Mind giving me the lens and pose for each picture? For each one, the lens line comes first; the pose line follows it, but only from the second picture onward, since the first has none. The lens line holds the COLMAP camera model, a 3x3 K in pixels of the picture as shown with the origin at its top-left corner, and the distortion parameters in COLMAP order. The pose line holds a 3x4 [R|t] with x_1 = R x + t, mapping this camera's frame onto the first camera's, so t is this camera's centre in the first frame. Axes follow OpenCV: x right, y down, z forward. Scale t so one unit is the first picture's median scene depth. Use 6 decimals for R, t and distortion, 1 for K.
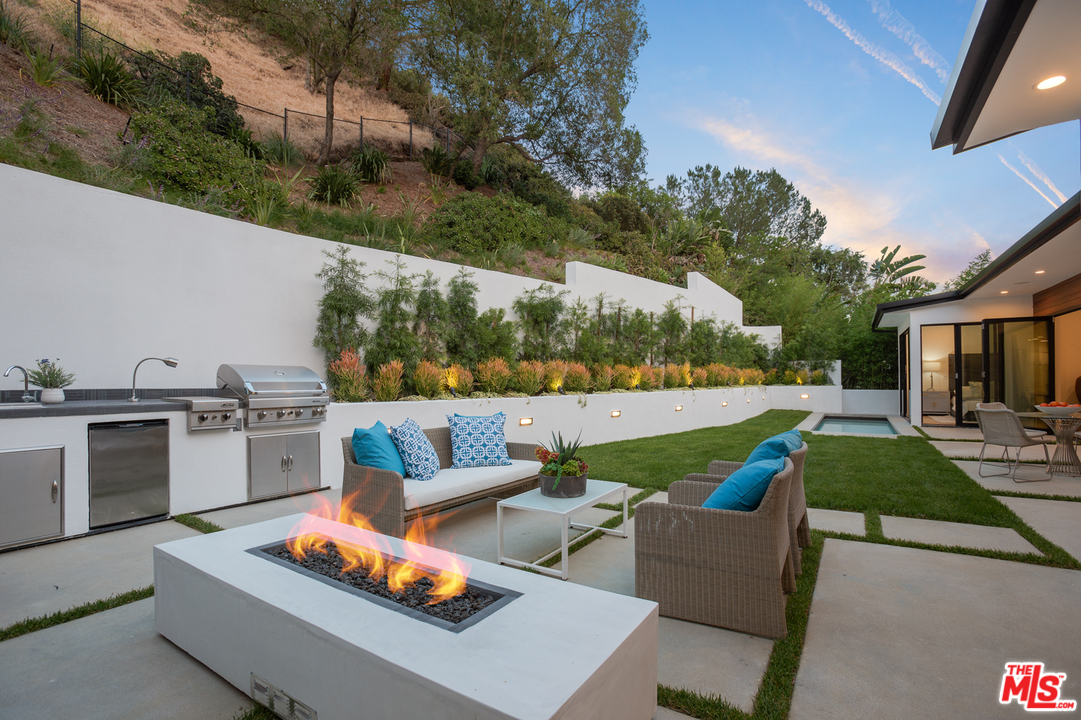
lens RADIAL K [[496.6, 0, 540.5], [0, 496.6, 360.0], [0, 0, 1]] dist [-0.000684, 0.000173]
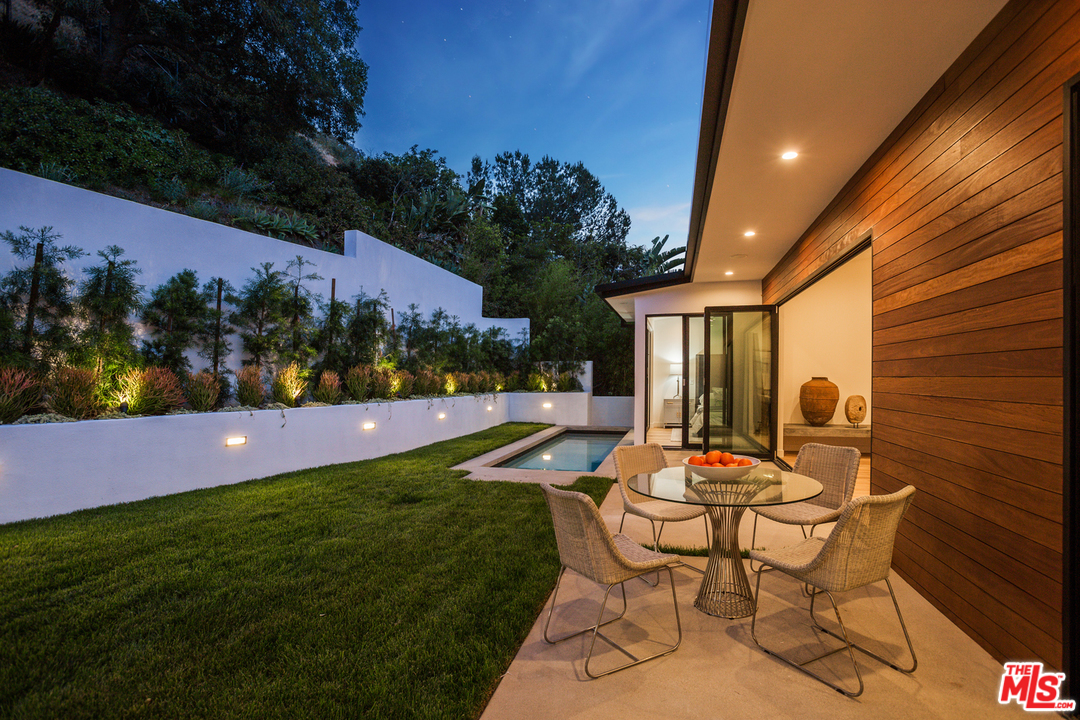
lens RADIAL K [[496.2, 0, 540.0], [0, 496.2, 360.0], [0, 0, 1]] dist [-0.000684, 0.000173]
pose [[0.960998, 0.001968, 0.276549, 0.252106], [-0.001276, 0.999996, -0.002683, 0.001349], [-0.276553, 0.002226, 0.960996, 0.193311]]
